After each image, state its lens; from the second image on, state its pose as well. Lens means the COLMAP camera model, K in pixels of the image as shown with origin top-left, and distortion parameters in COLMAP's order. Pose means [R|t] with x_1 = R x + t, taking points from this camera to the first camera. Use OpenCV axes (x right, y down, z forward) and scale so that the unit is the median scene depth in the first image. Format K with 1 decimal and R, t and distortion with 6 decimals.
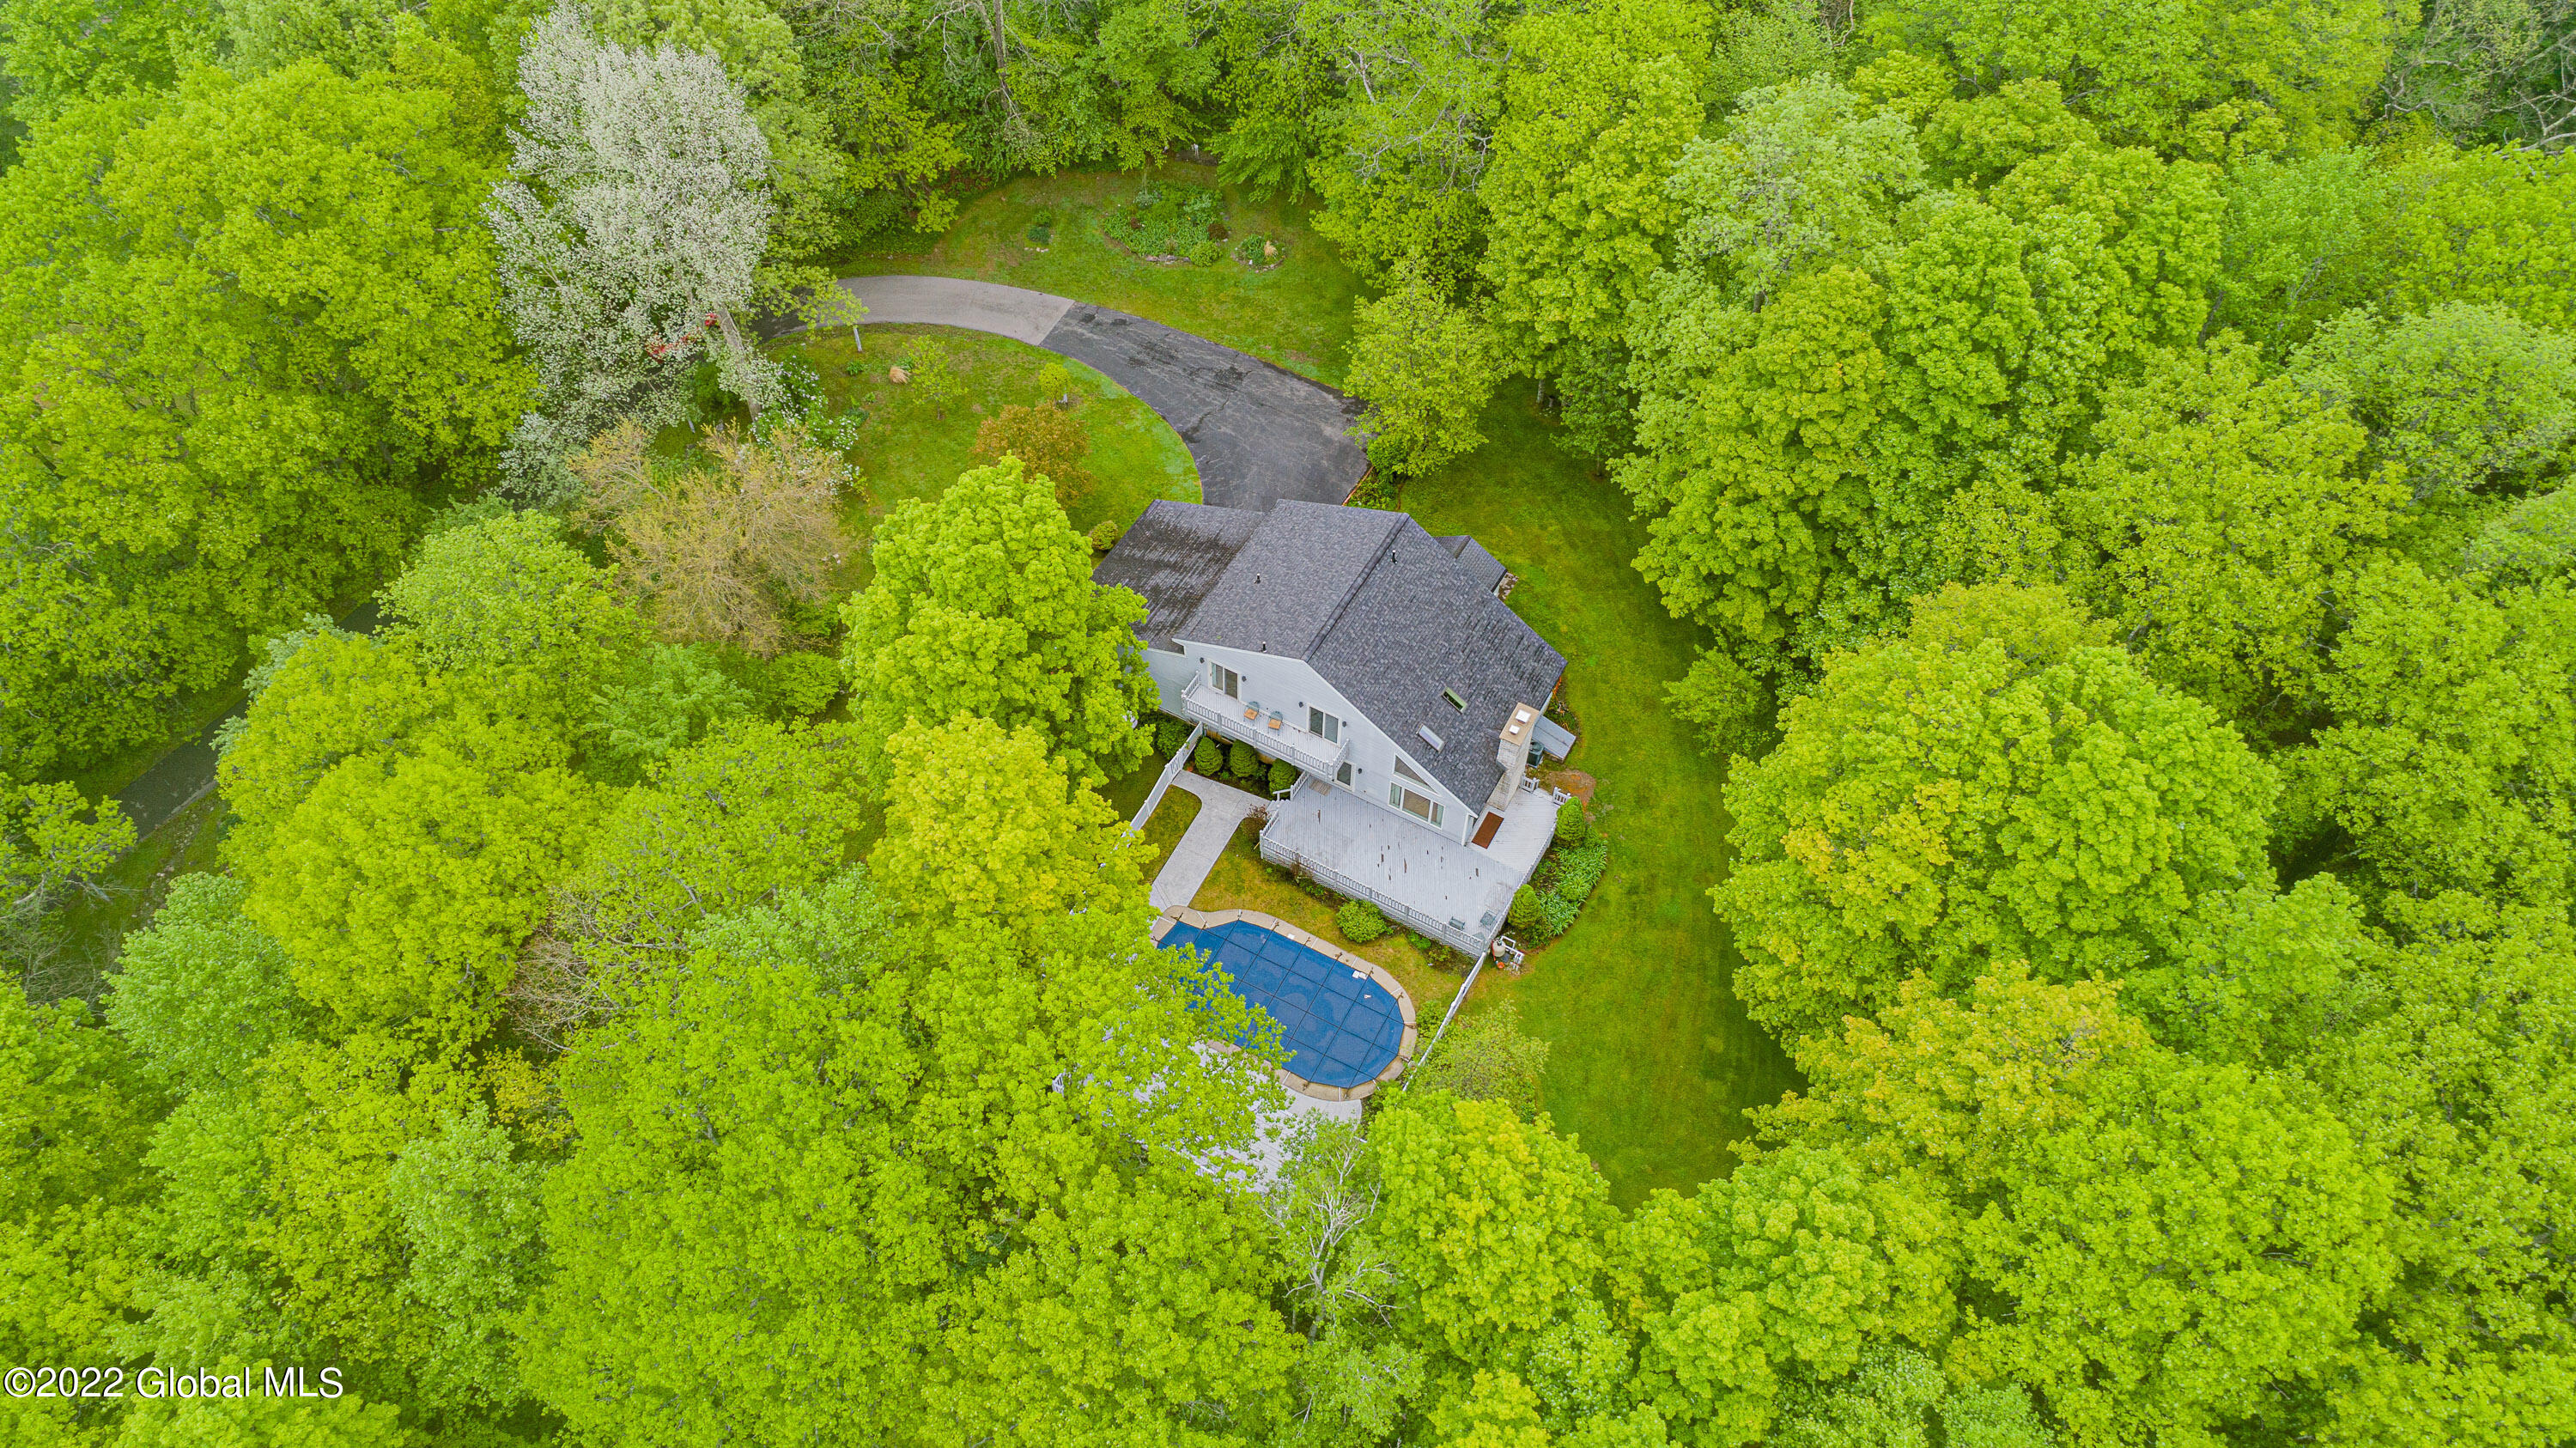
lens RADIAL K [[1711.9, 0, 1292.4], [0, 1711.9, 728.2], [0, 0, 1]] dist [-0.020195, 0.000729]
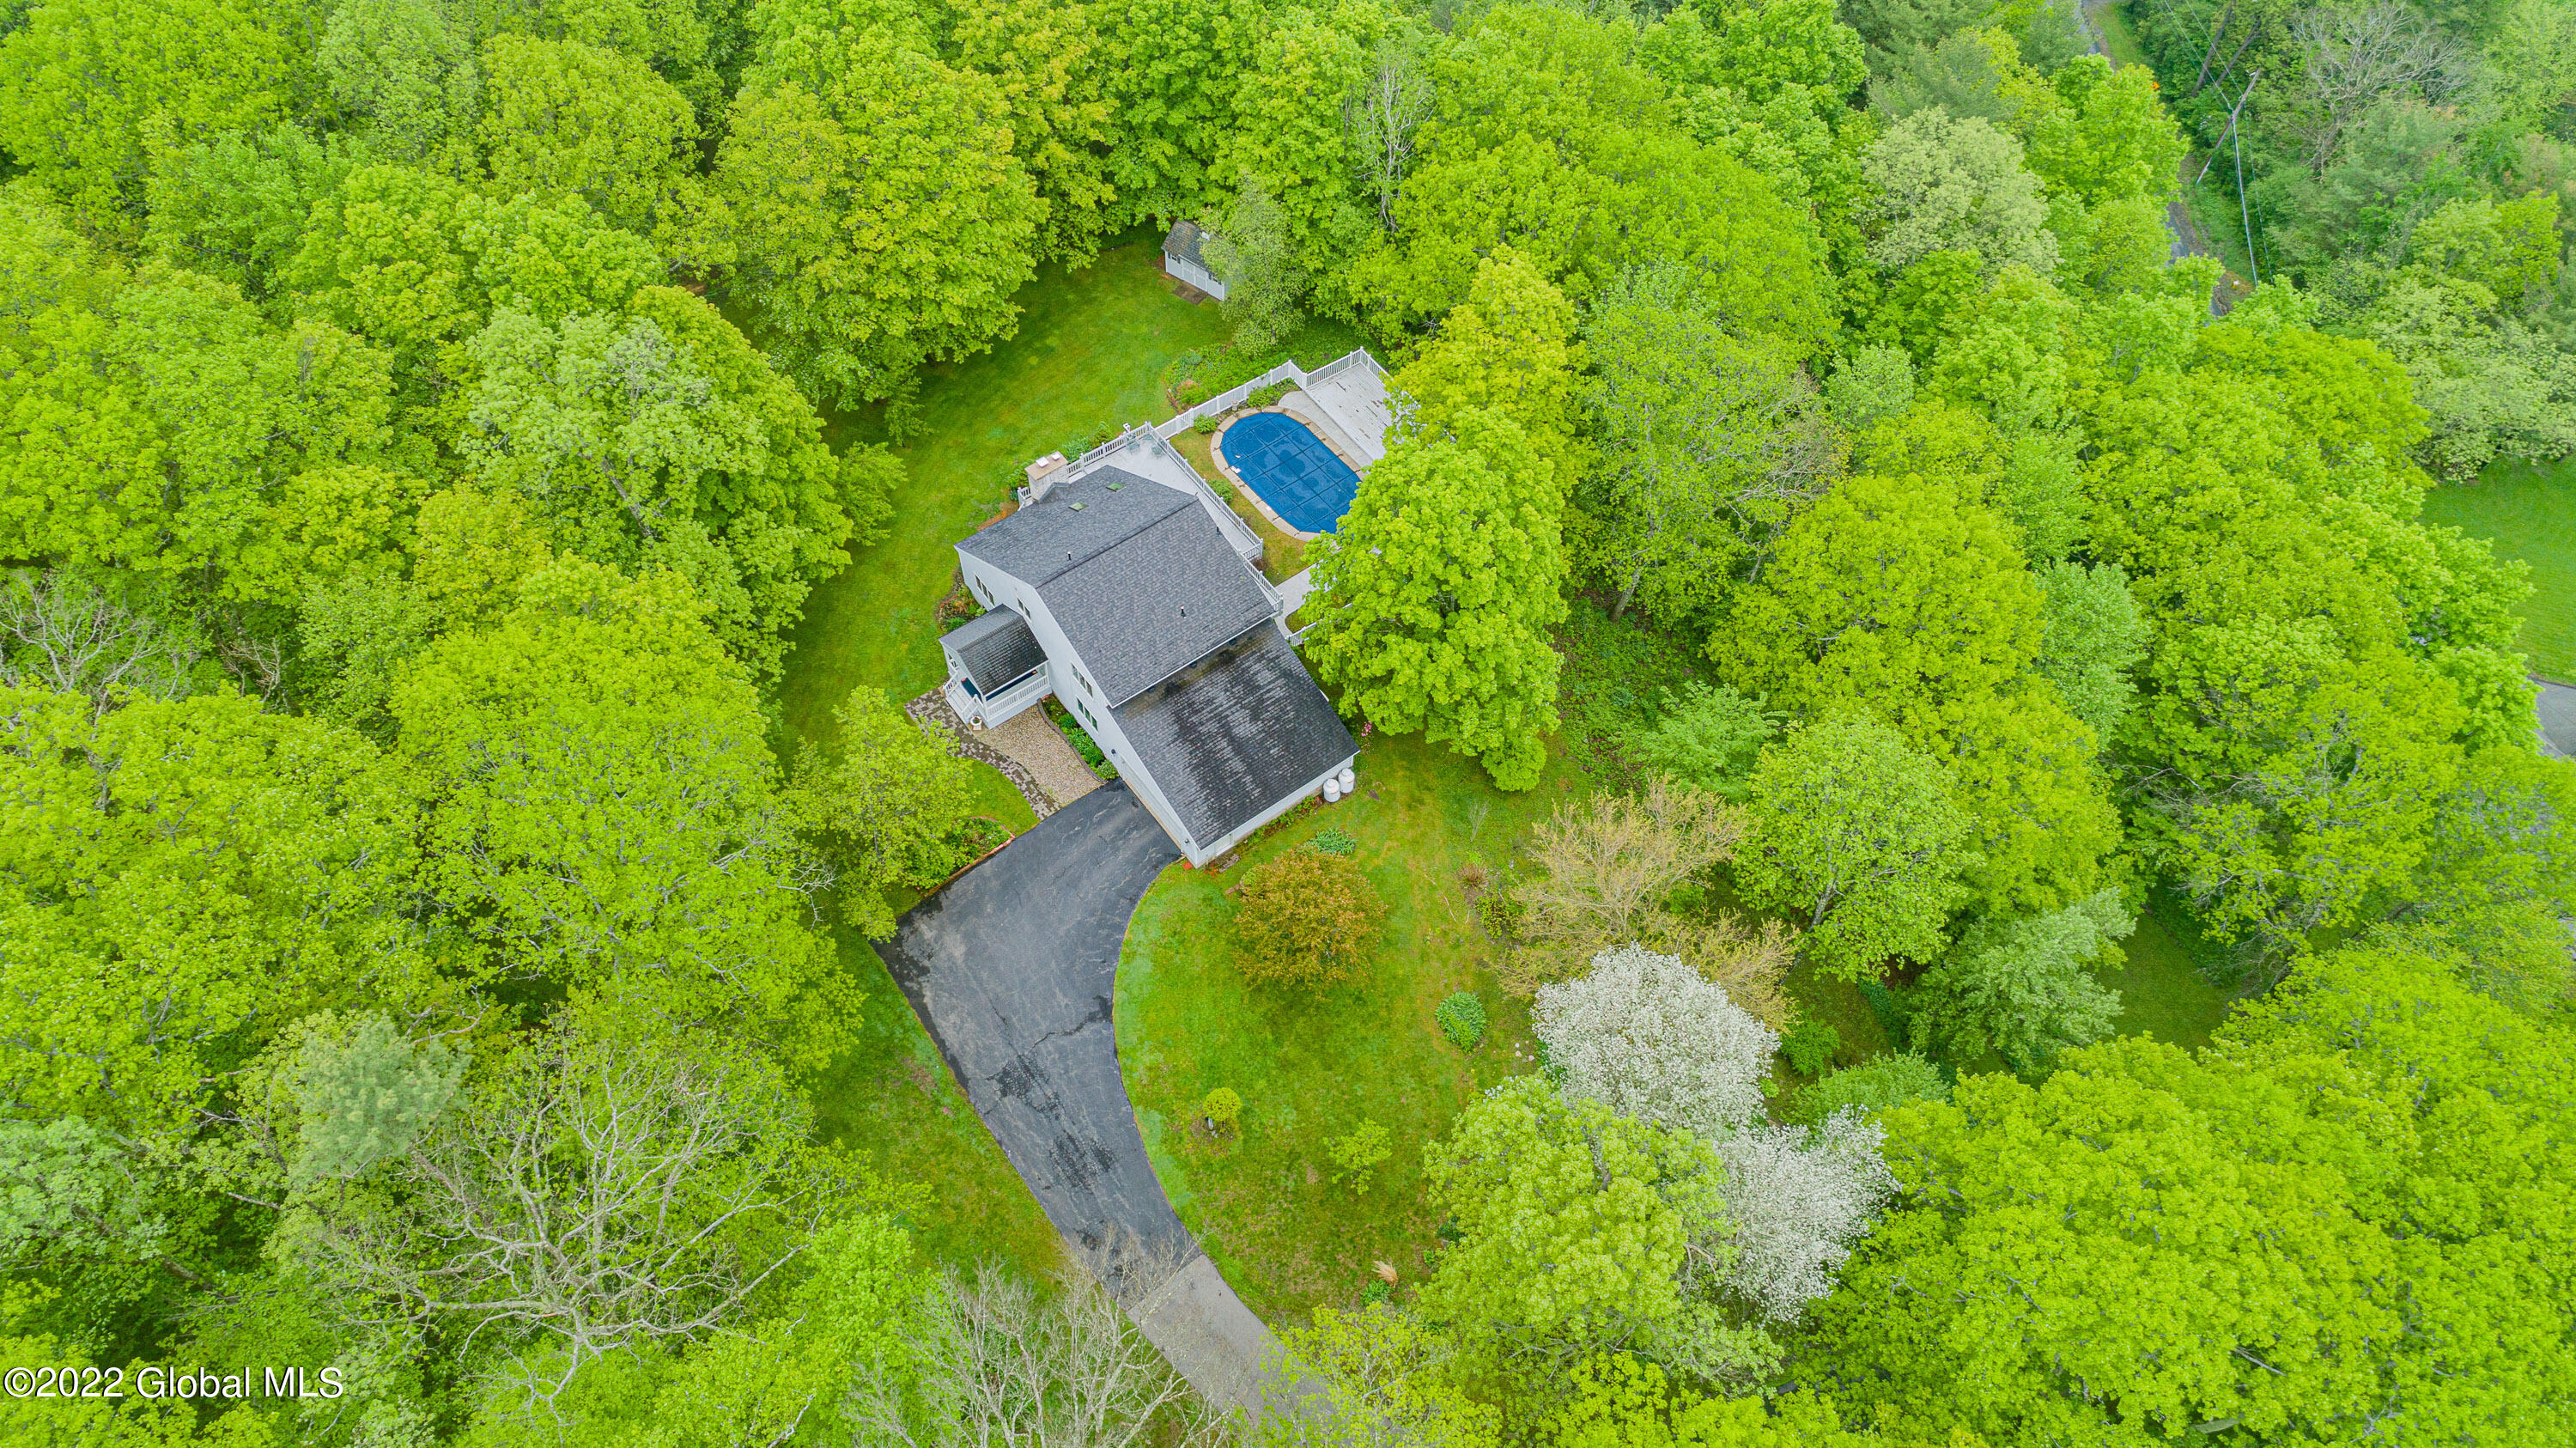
lens RADIAL K [[1711.9, 0, 1287.3], [0, 1711.9, 722.3], [0, 0, 1]] dist [-0.020195, 0.000729]
pose [[-0.913617, -0.357856, 0.192983, -0.313839], [0.302374, -0.280739, 0.910909, -1.073413], [-0.271796, 0.890576, 0.364694, 0.643159]]
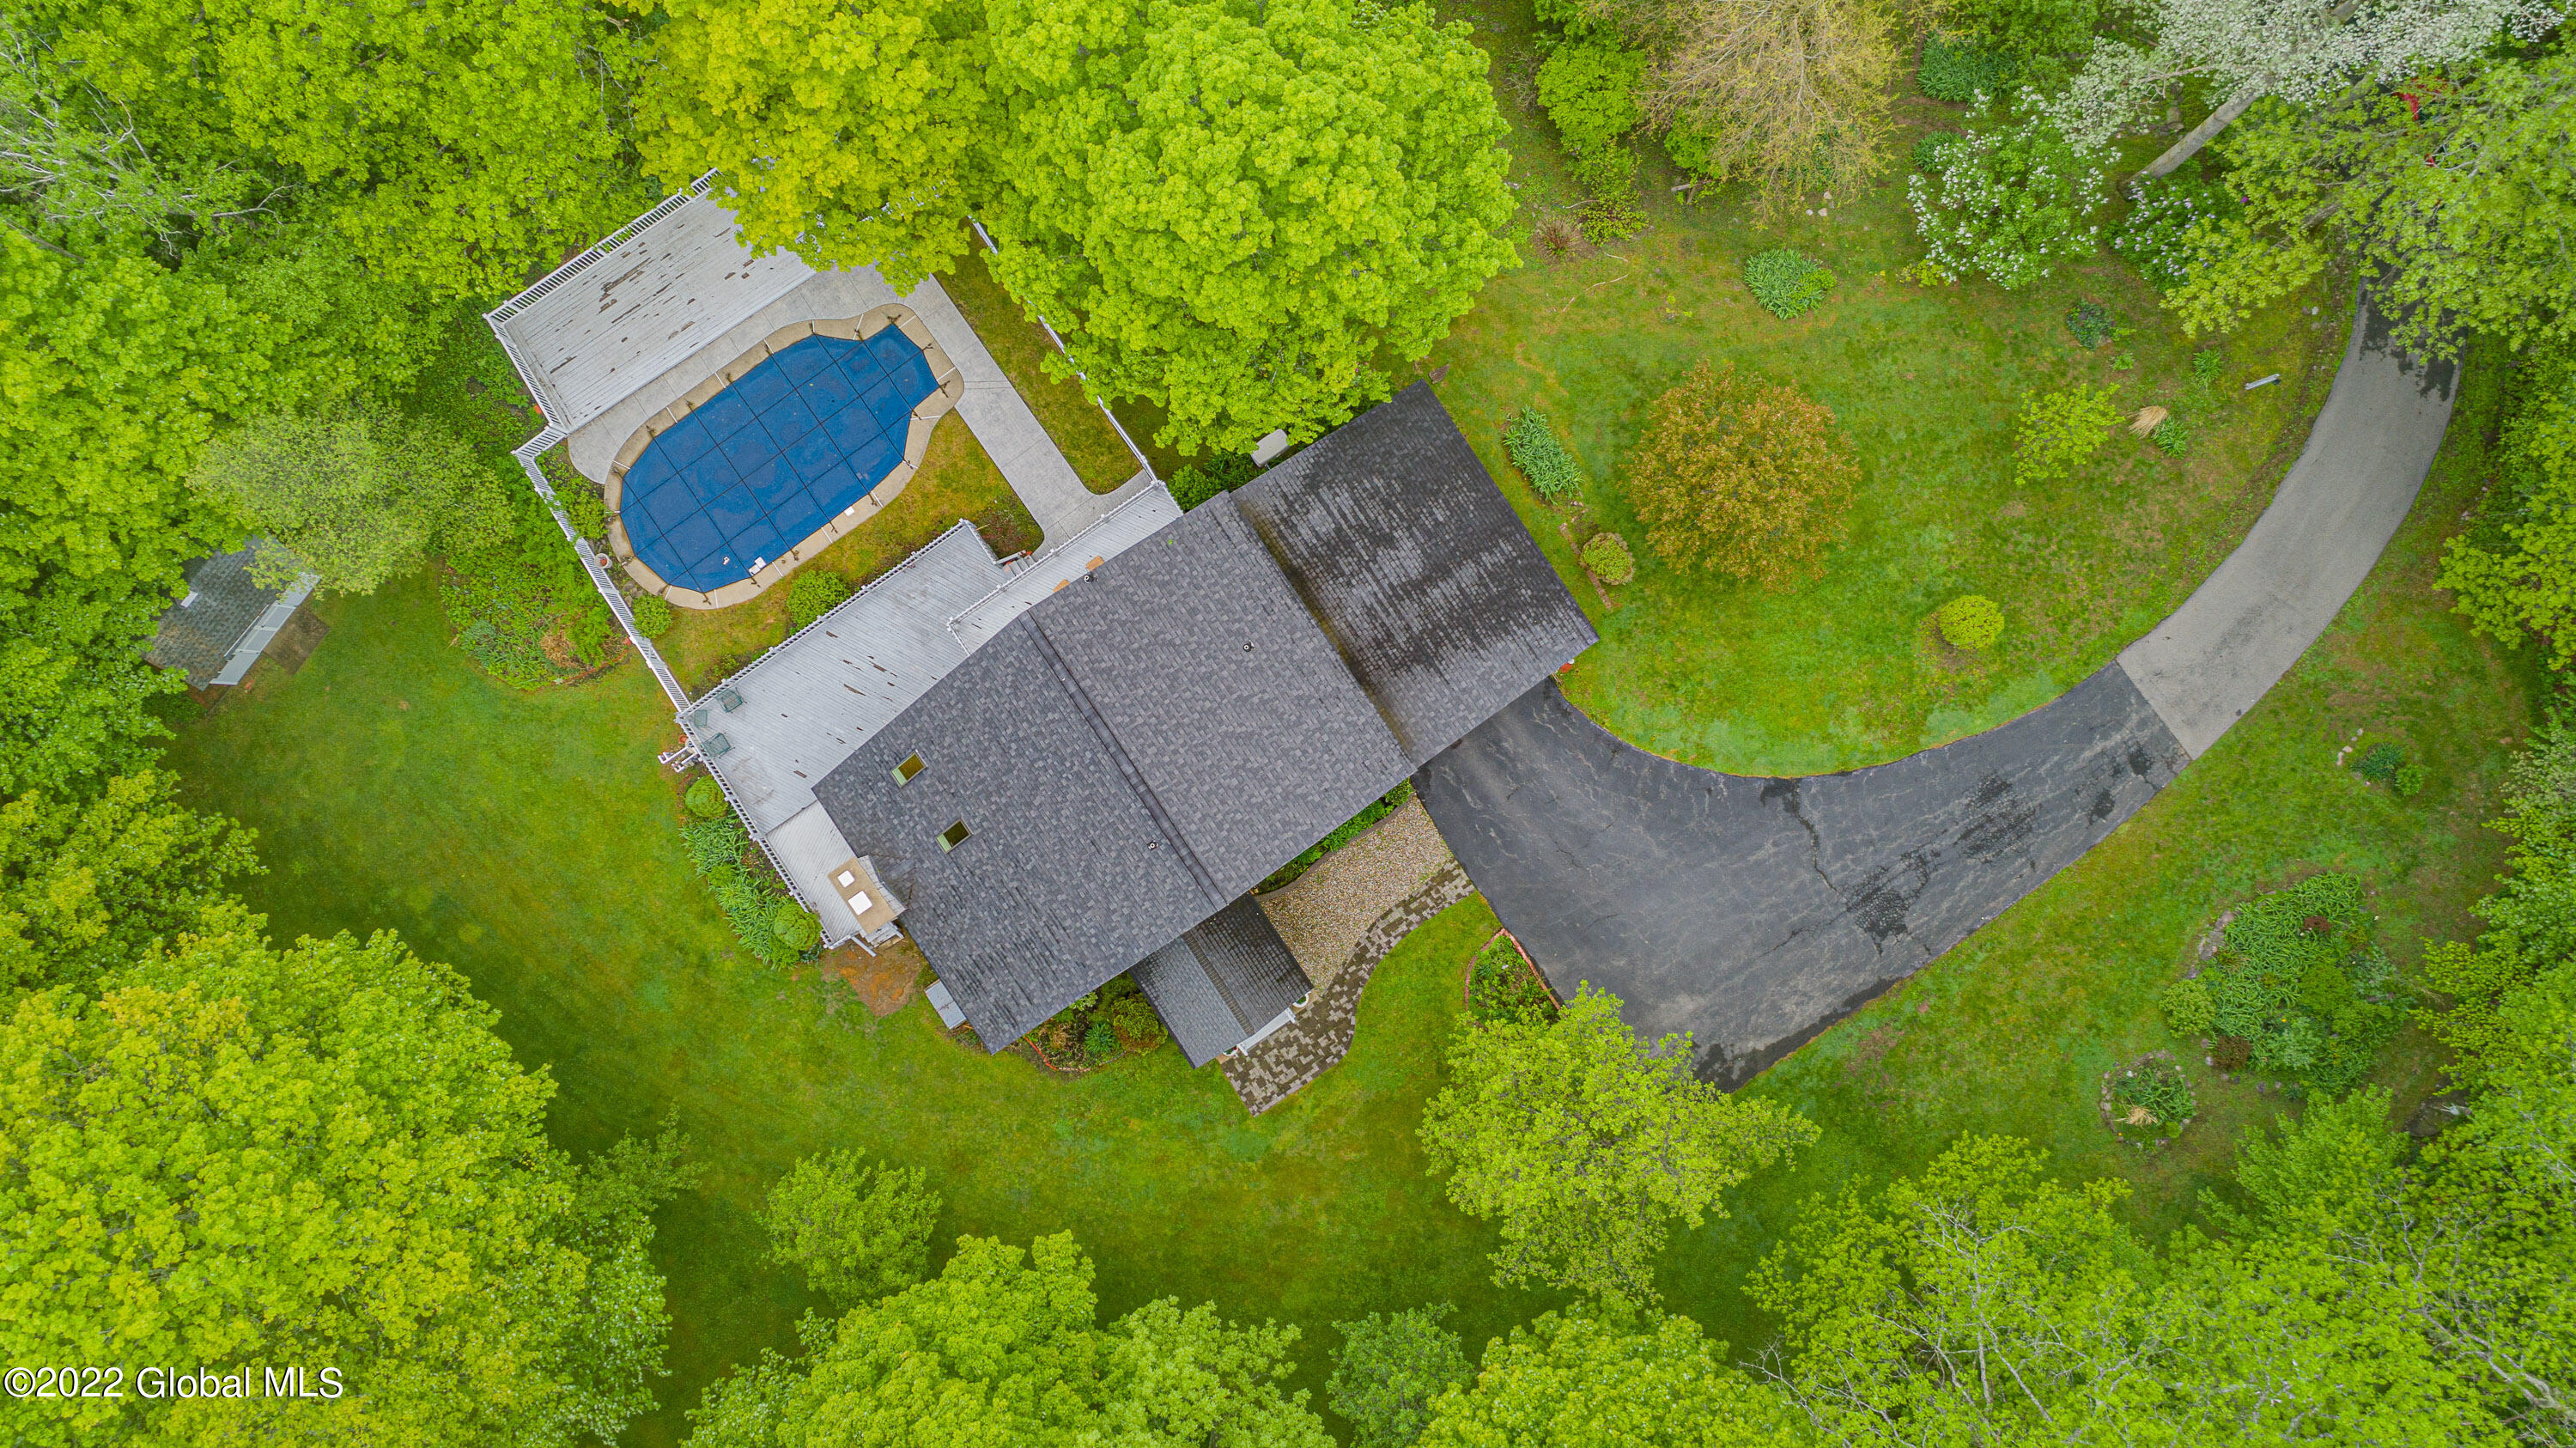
lens RADIAL K [[1711.9, 0, 1294.4], [0, 1711.9, 722.6], [0, 0, 1]] dist [-0.020195, 0.000729]
pose [[-0.450568, 0.892391, -0.025021, 0.012230], [-0.721916, -0.347721, 0.598270, -0.480417], [0.525191, 0.287625, 0.800904, 0.513693]]
